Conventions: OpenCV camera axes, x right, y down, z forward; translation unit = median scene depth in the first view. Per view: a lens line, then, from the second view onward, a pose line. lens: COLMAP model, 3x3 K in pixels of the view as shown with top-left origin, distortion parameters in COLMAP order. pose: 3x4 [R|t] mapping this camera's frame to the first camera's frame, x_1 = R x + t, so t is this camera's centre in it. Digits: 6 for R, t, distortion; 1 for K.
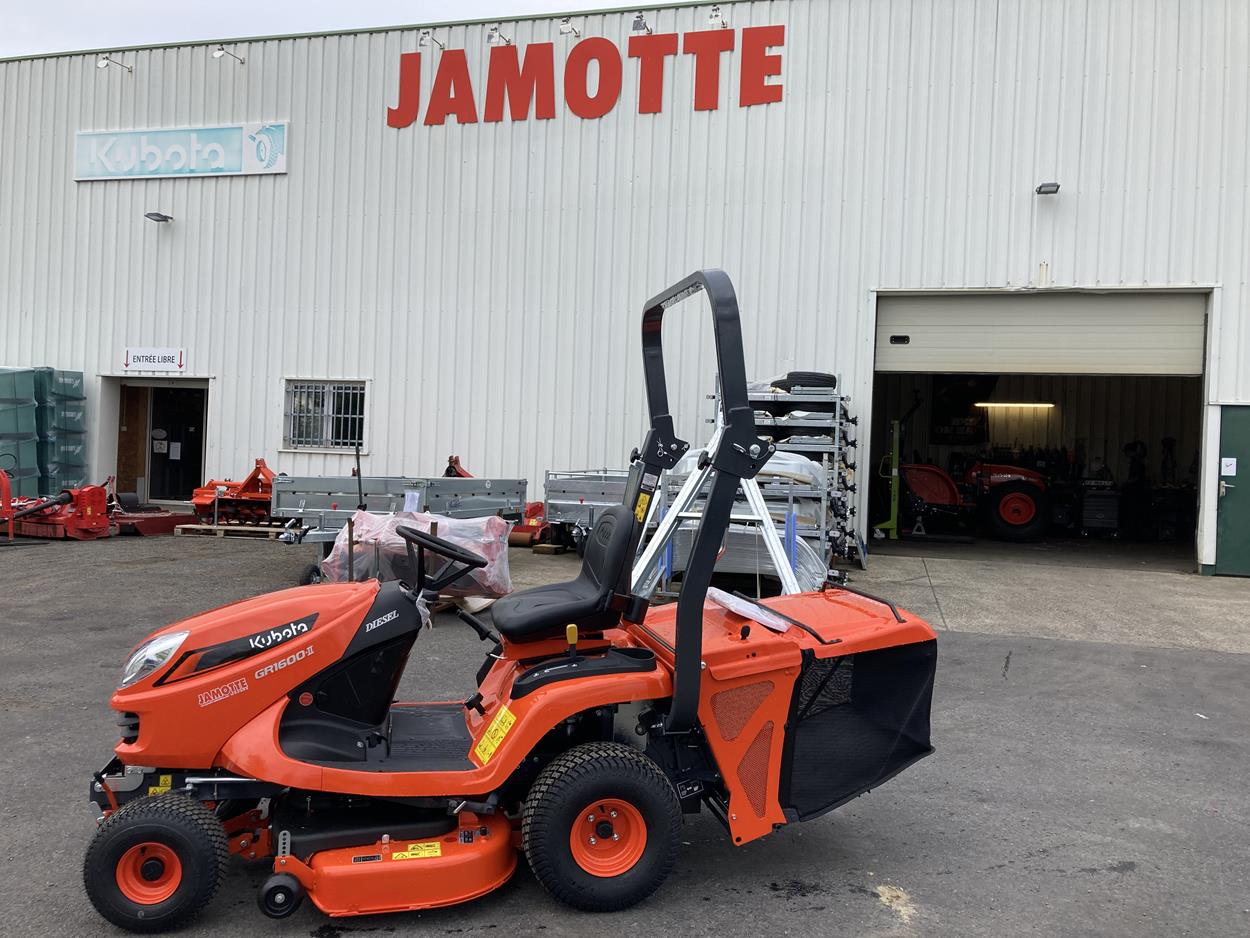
lens RADIAL K [[1044.7, 0, 629.6], [0, 1044.7, 469.4], [0, 0, 1]] dist [0.011033, 0.001968]
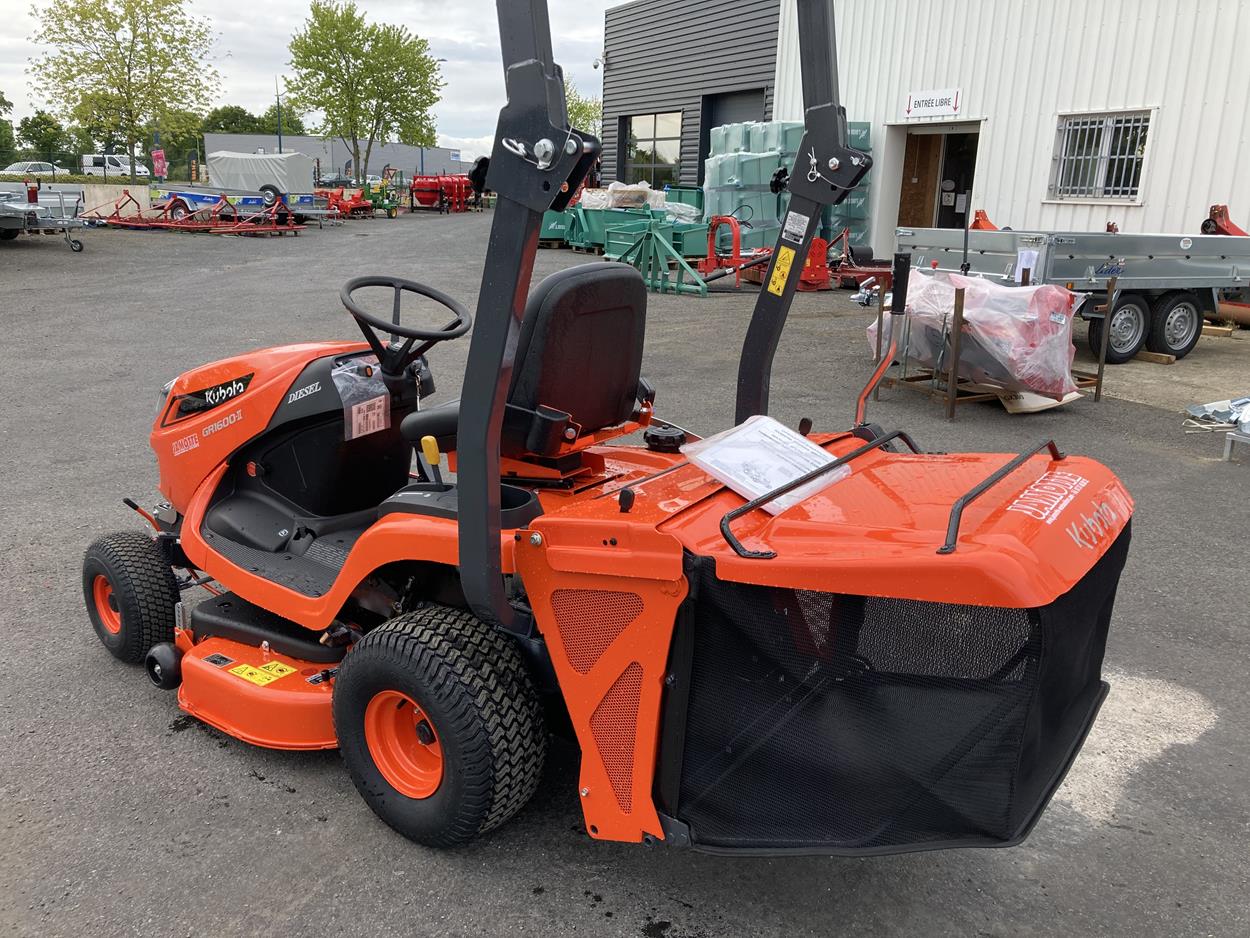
lens RADIAL K [[1030.4, 0, 625.0], [0, 1030.4, 469.0], [0, 0, 1]] dist [0.026334, 0.011428]
pose [[0.654934, 0.185394, -0.732592, 0.413082], [-0.015052, 0.972447, 0.232638, 0.010251], [0.755536, -0.141336, 0.639679, 0.531132]]
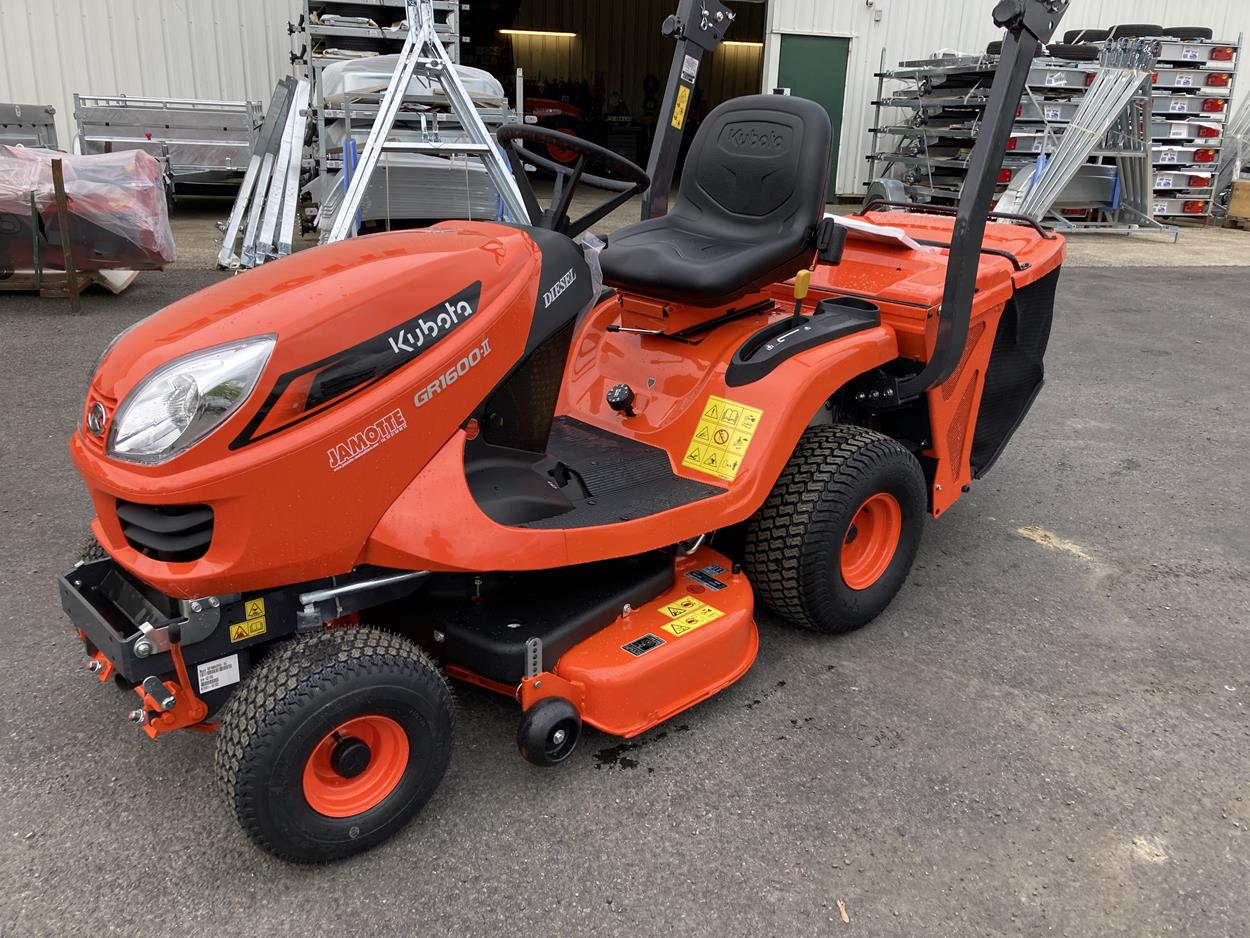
lens RADIAL K [[1030.4, 0, 625.0], [0, 1030.4, 469.0], [0, 0, 1]] dist [0.026334, 0.011428]
pose [[0.857683, -0.170879, 0.484954, -0.405992], [0.005215, 0.946004, 0.324114, 0.040901], [-0.514152, -0.275458, 0.812263, 0.370696]]
